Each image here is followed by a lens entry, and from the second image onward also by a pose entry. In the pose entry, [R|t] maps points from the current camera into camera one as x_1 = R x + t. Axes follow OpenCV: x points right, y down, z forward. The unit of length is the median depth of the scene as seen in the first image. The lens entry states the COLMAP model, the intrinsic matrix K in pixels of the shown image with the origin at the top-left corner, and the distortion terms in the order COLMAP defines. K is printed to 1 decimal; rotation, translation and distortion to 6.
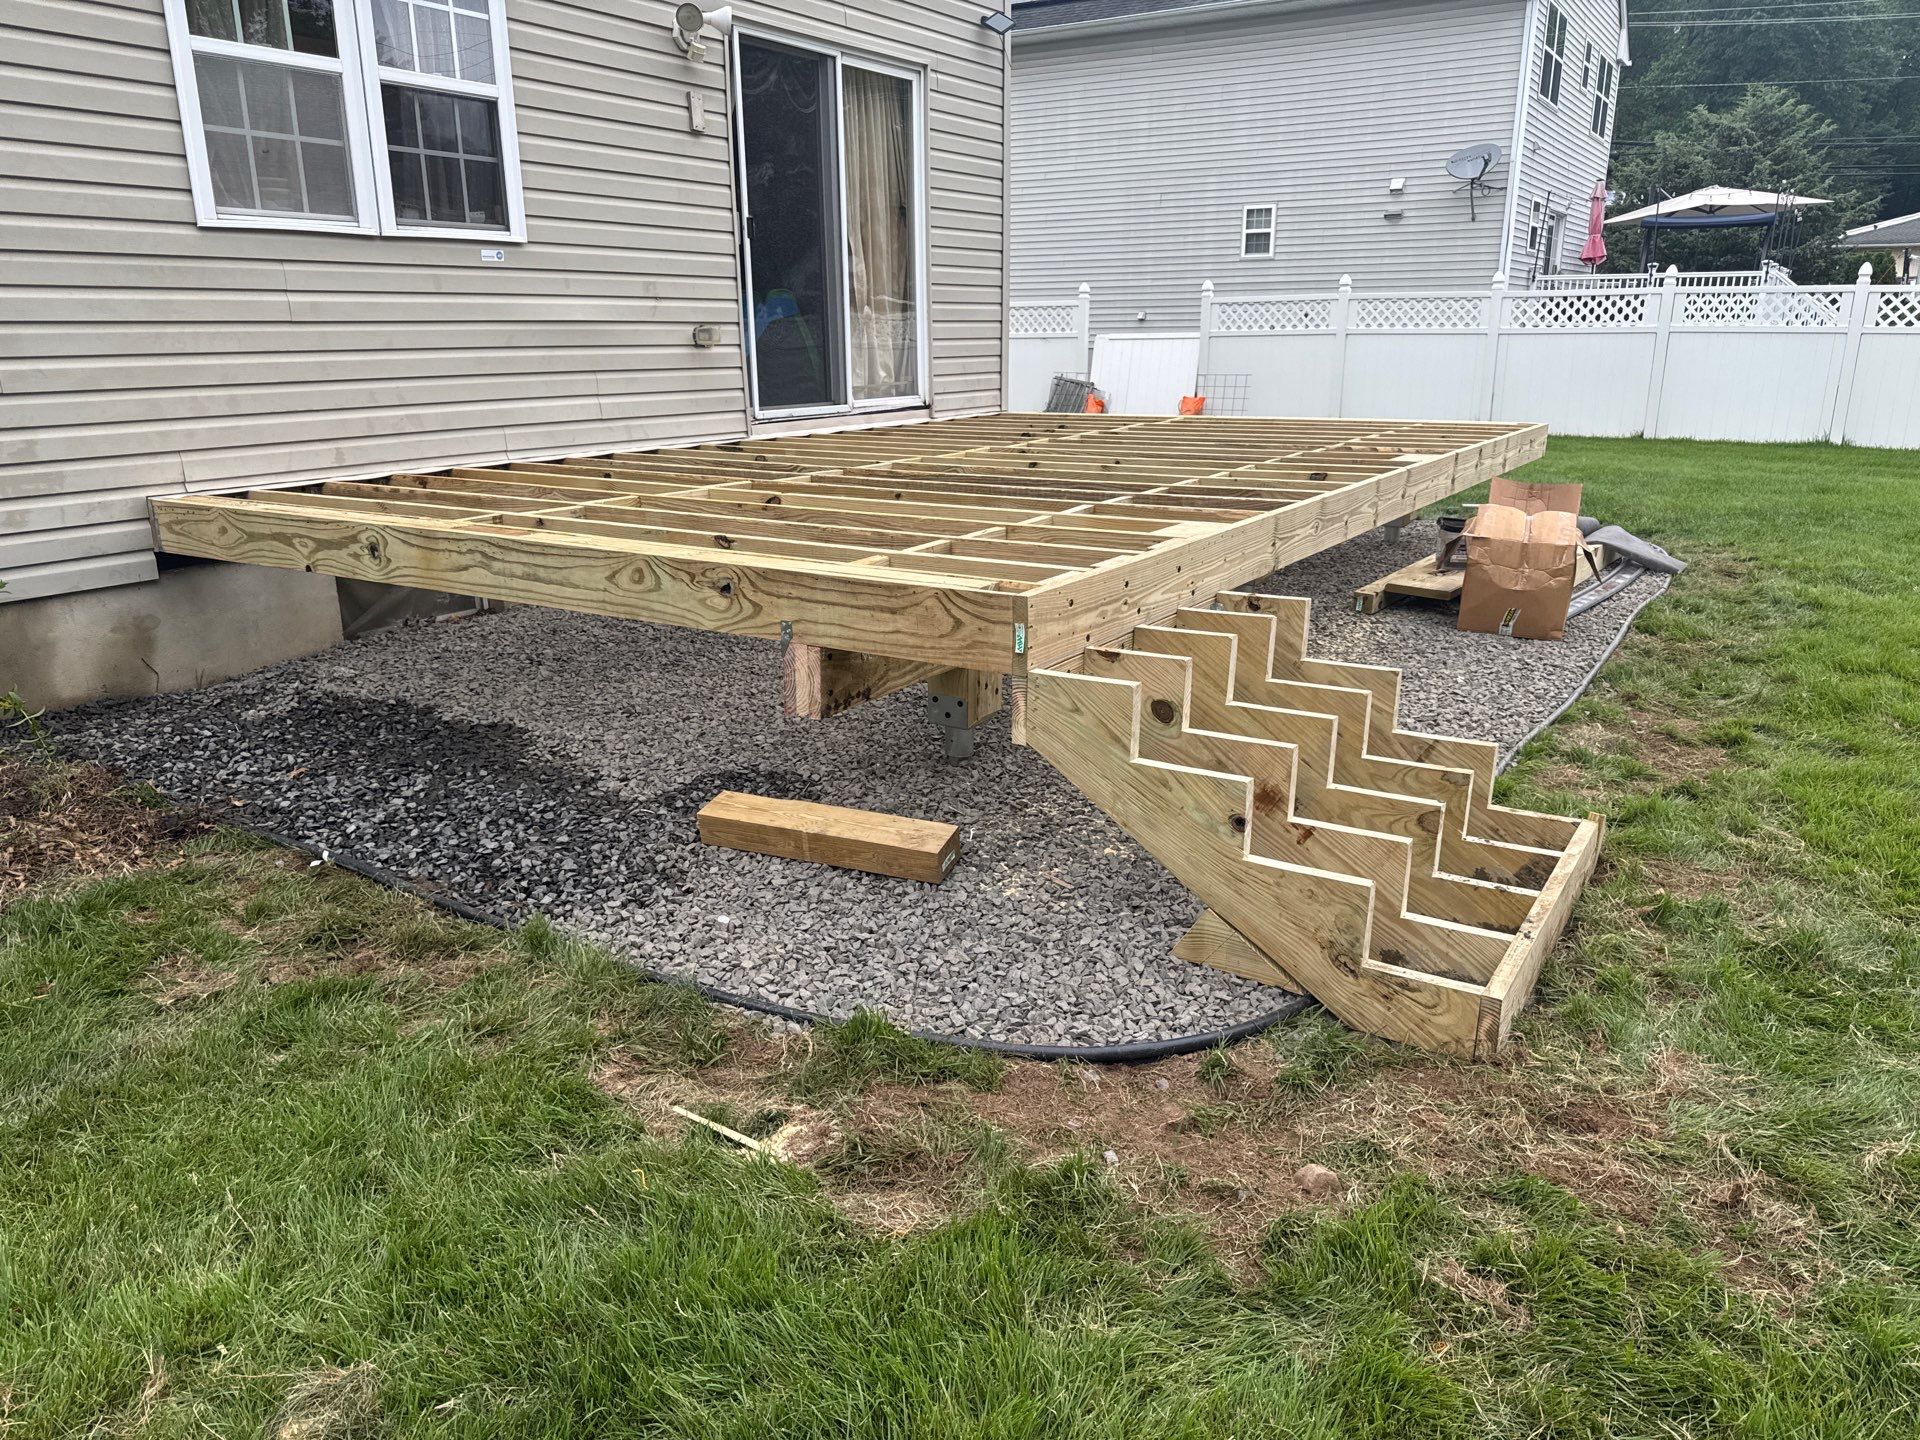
lens RADIAL K [[1364.9, 0, 967.7], [0, 1364.9, 730.0], [0, 0, 1]] dist [0.029754, -0.036812]
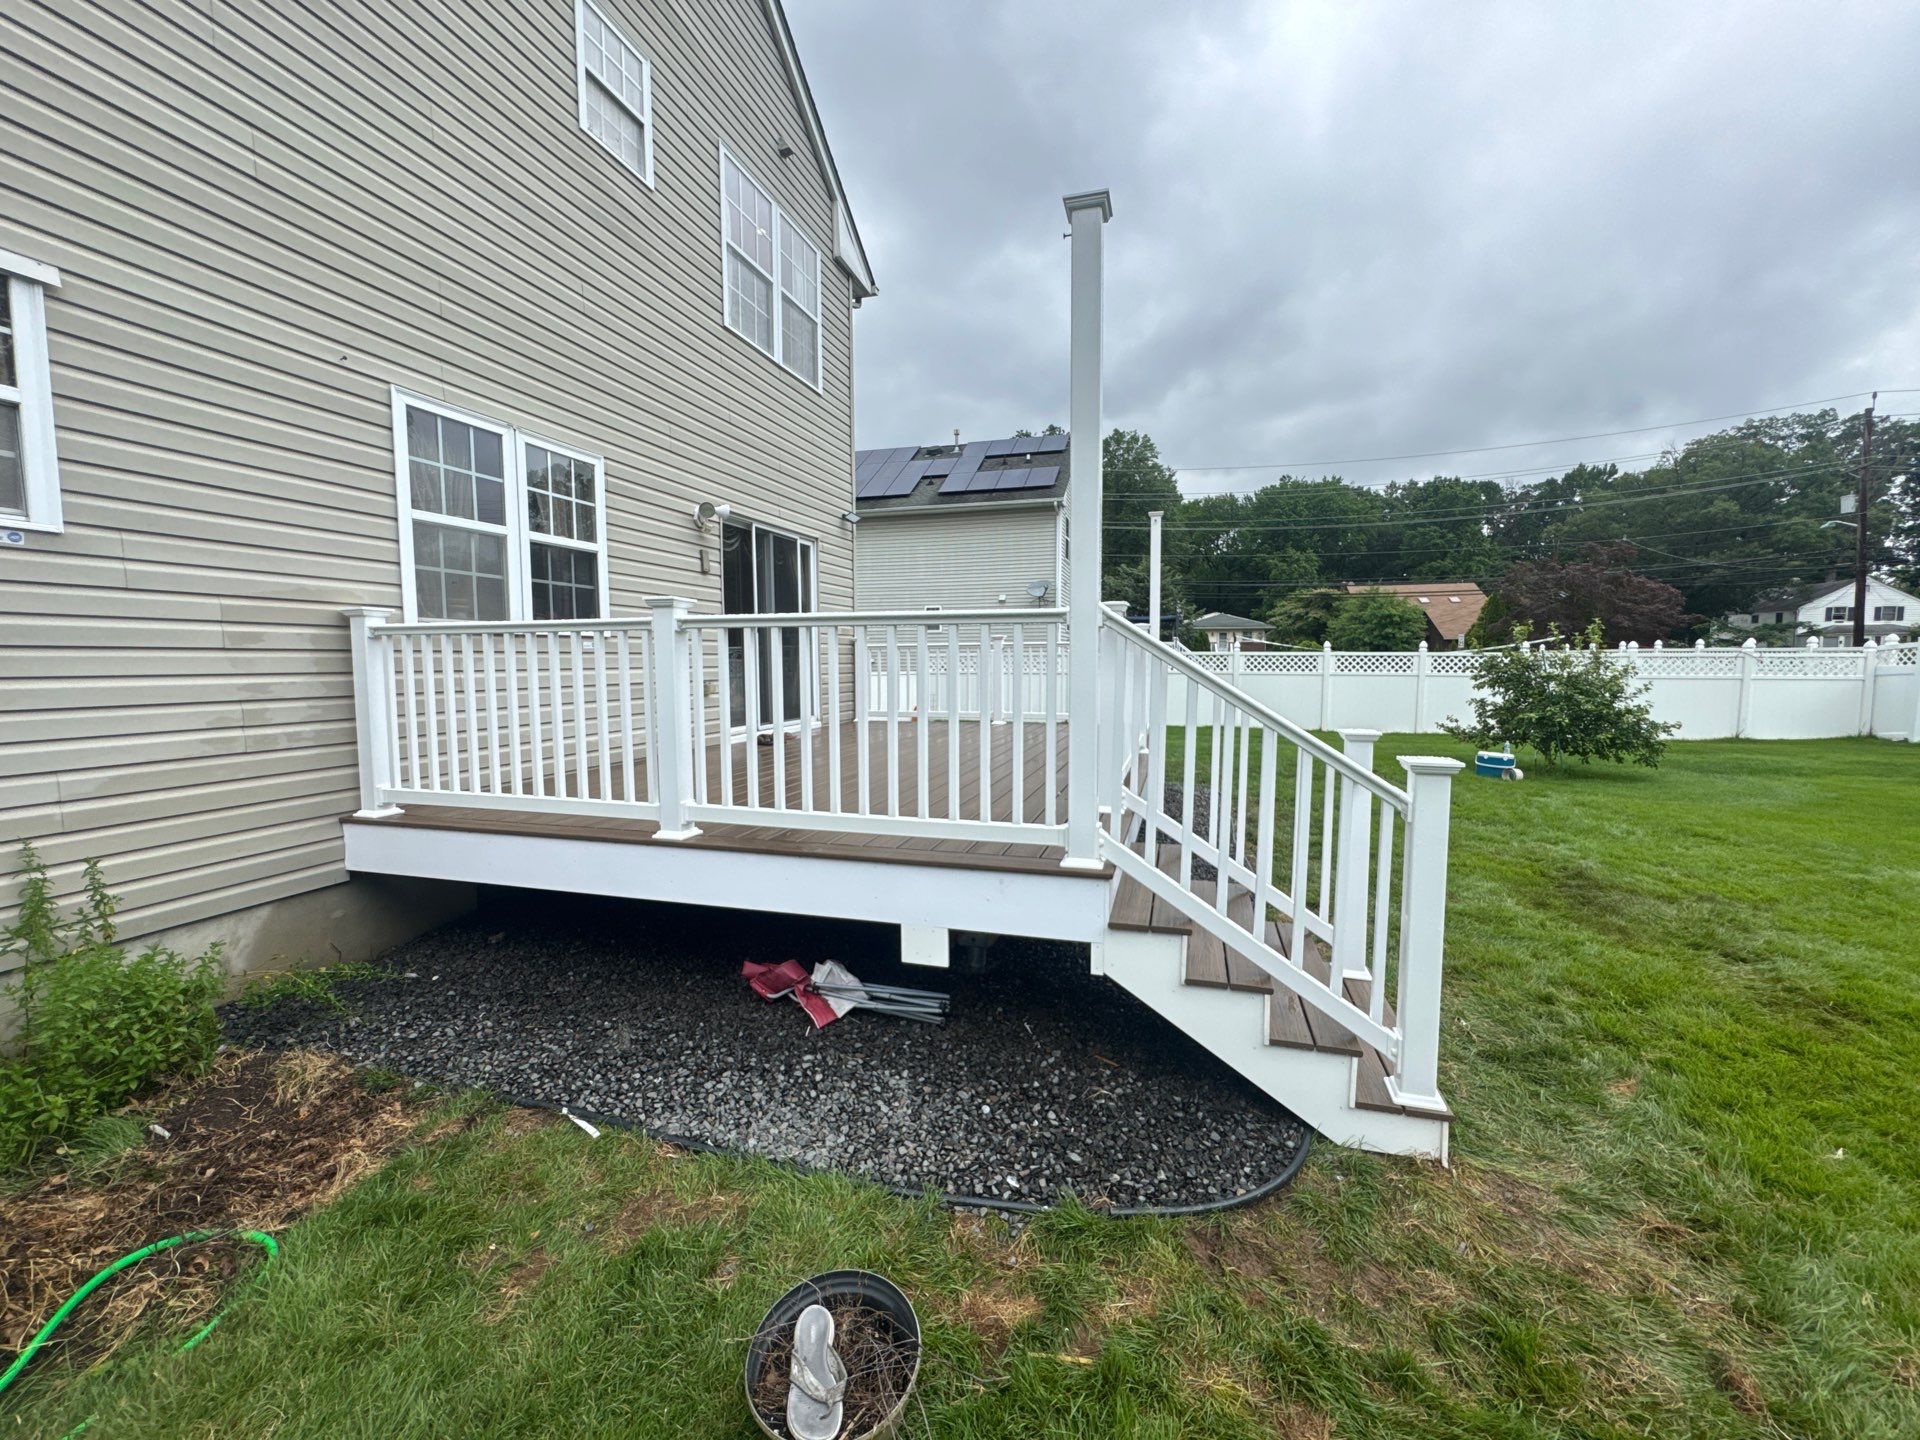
lens RADIAL K [[764.5, 0, 957.2], [0, 764.5, 722.5], [0, 0, 1]] dist [-0.004586, 0.000268]
pose [[0.963120, -0.018628, 0.268427, -0.155131], [0.073256, 0.978070, -0.194969, -0.051564], [-0.258908, 0.207443, 0.943363, 0.077411]]
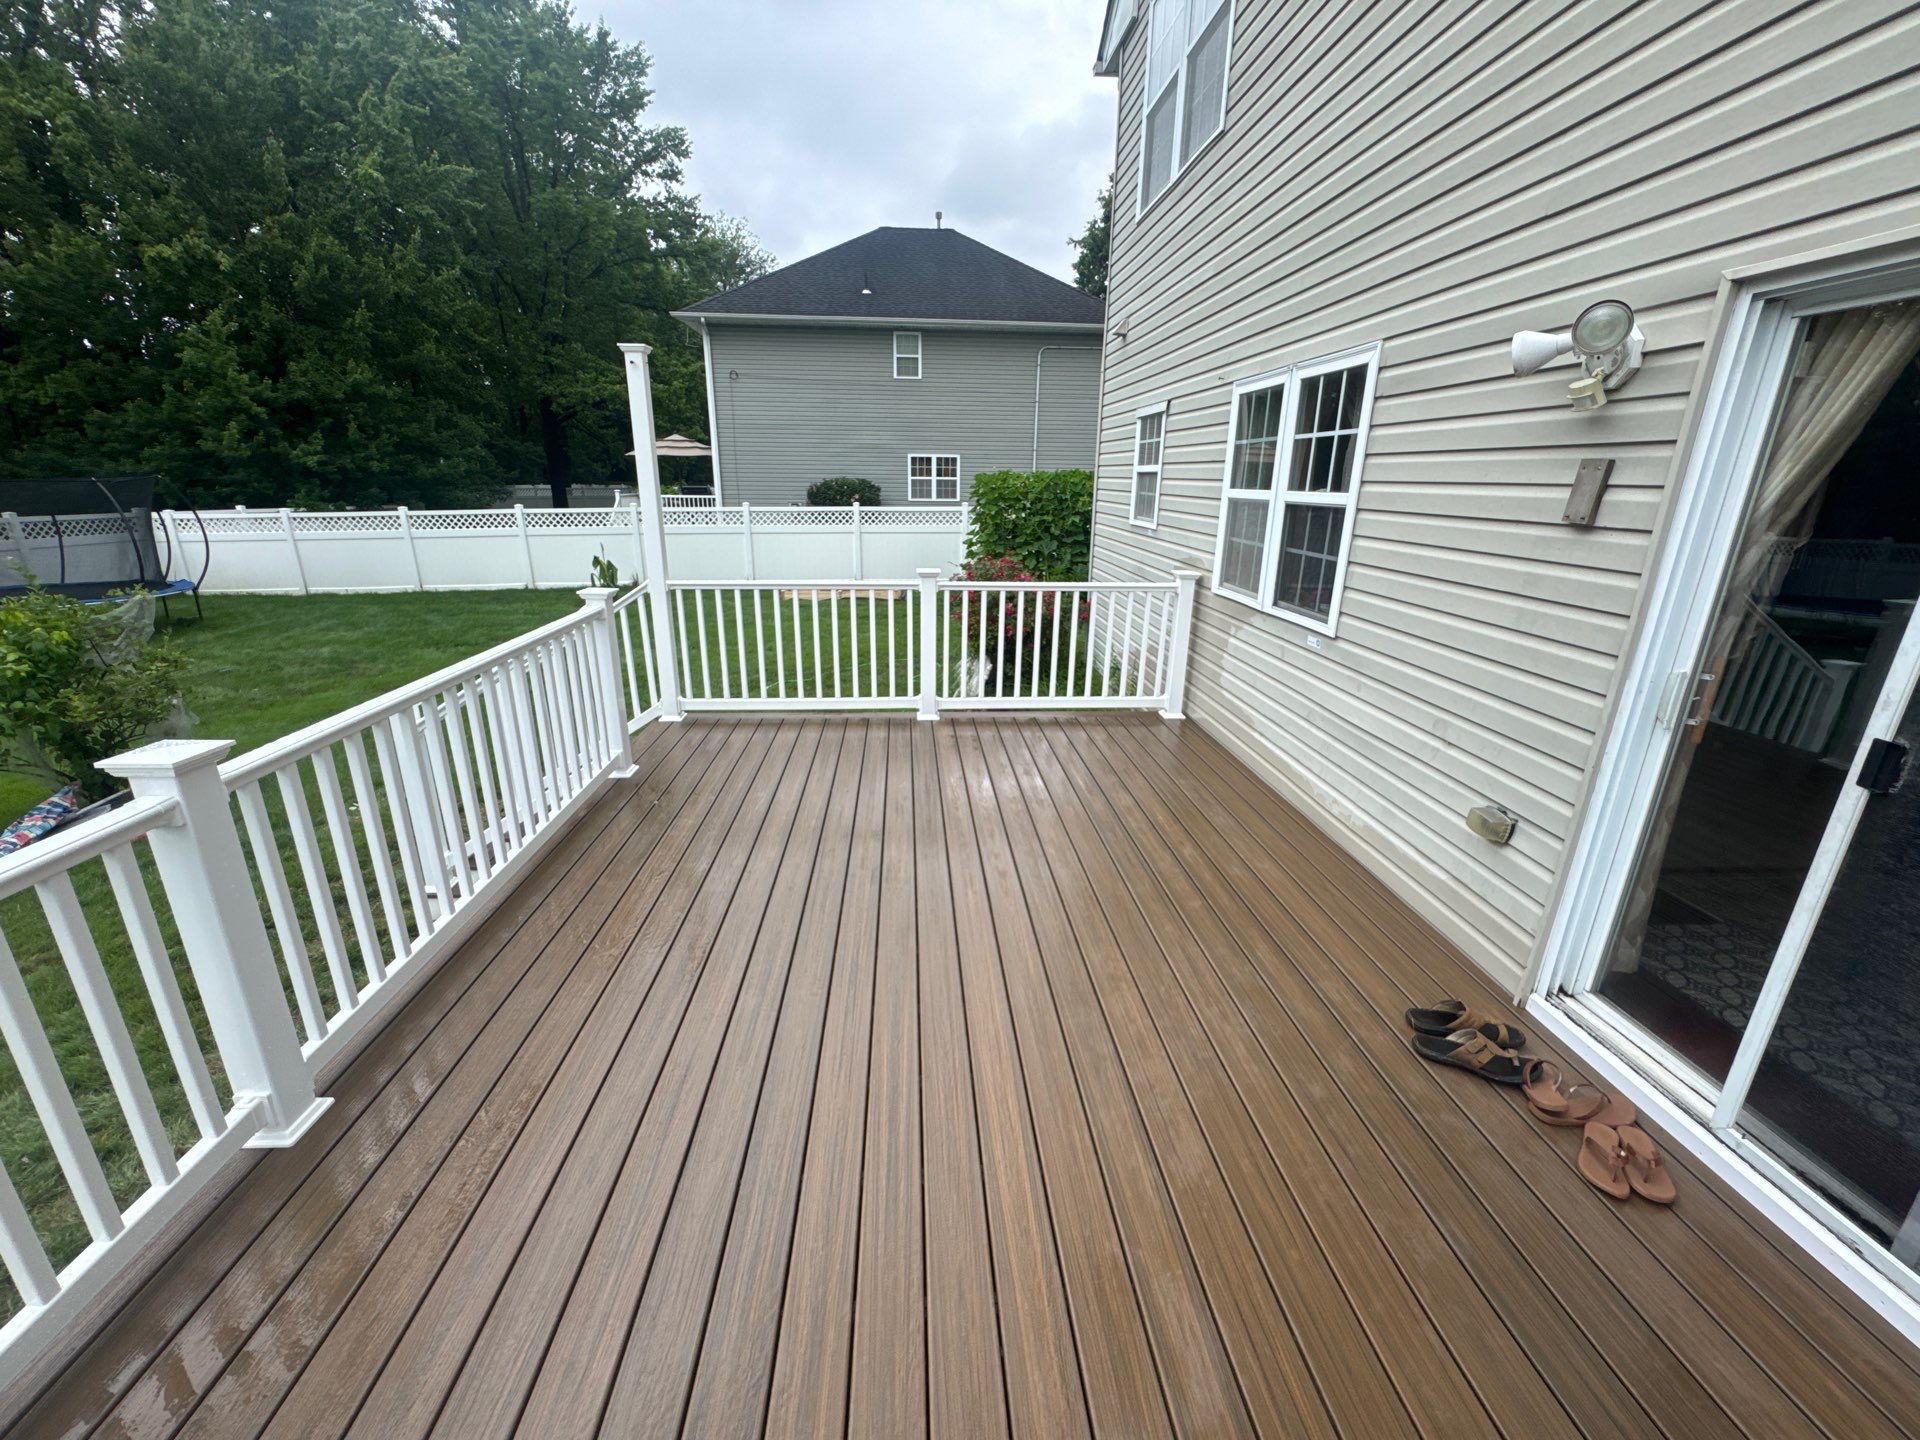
lens RADIAL K [[764.5, 0, 961.7], [0, 764.5, 722.0], [0, 0, 1]] dist [-0.004586, 0.000268]
pose [[-0.809198, 0.175662, -0.560661, 0.212051], [-0.175909, 0.838049, 0.516460, -0.488338], [0.560584, 0.516544, -0.647247, 1.110144]]
